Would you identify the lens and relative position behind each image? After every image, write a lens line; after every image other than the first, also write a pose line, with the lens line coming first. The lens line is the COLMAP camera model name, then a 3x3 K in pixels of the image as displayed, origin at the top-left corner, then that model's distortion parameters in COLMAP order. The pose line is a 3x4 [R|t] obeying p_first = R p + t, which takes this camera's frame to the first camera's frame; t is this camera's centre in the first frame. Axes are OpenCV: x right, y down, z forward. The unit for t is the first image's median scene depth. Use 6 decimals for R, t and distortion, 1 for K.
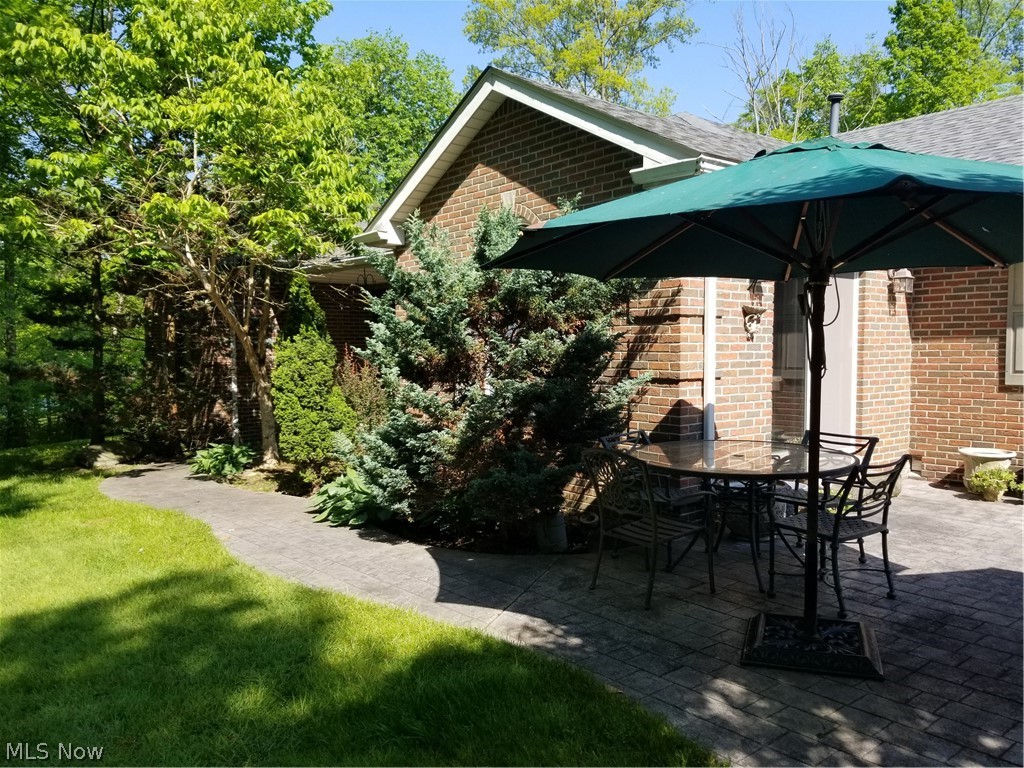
lens RADIAL K [[788.1, 0, 522.5], [0, 788.1, 407.8], [0, 0, 1]] dist [-0.007839, -0.012316]
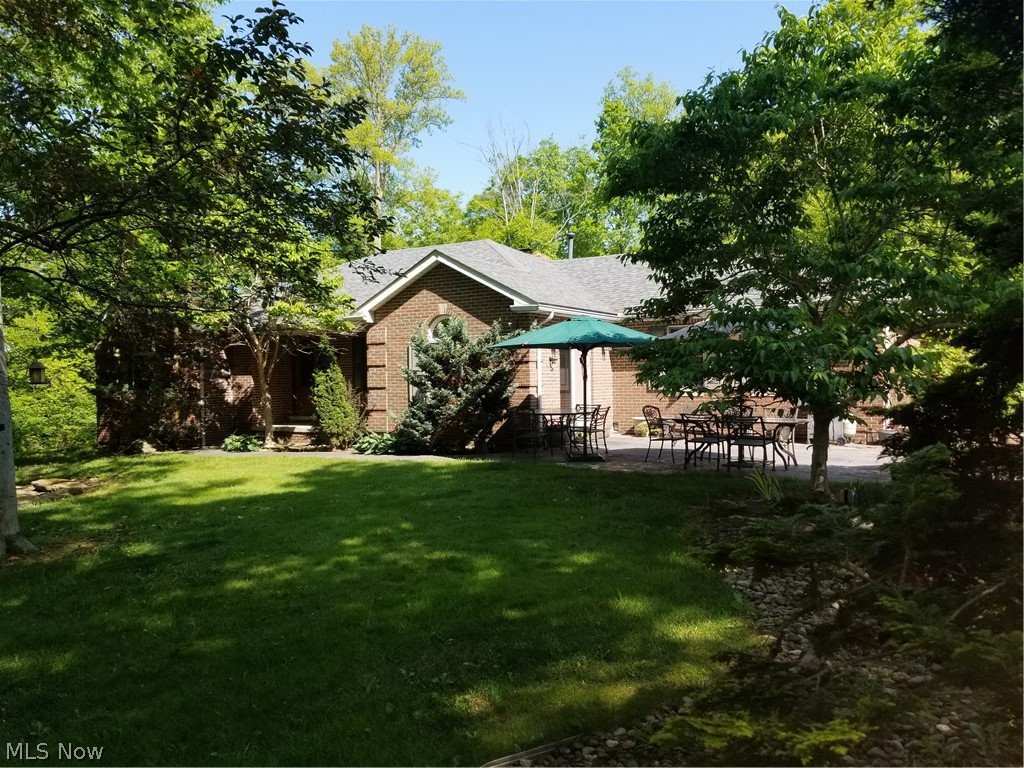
lens RADIAL K [[788.1, 0, 511.8], [0, 788.1, 382.9], [0, 0, 1]] dist [-0.007839, -0.012316]
pose [[0.949355, -0.006829, 0.314131, -0.602257], [0.029561, 0.997271, -0.067657, 0.114098], [-0.312812, 0.073516, 0.946966, -1.288773]]
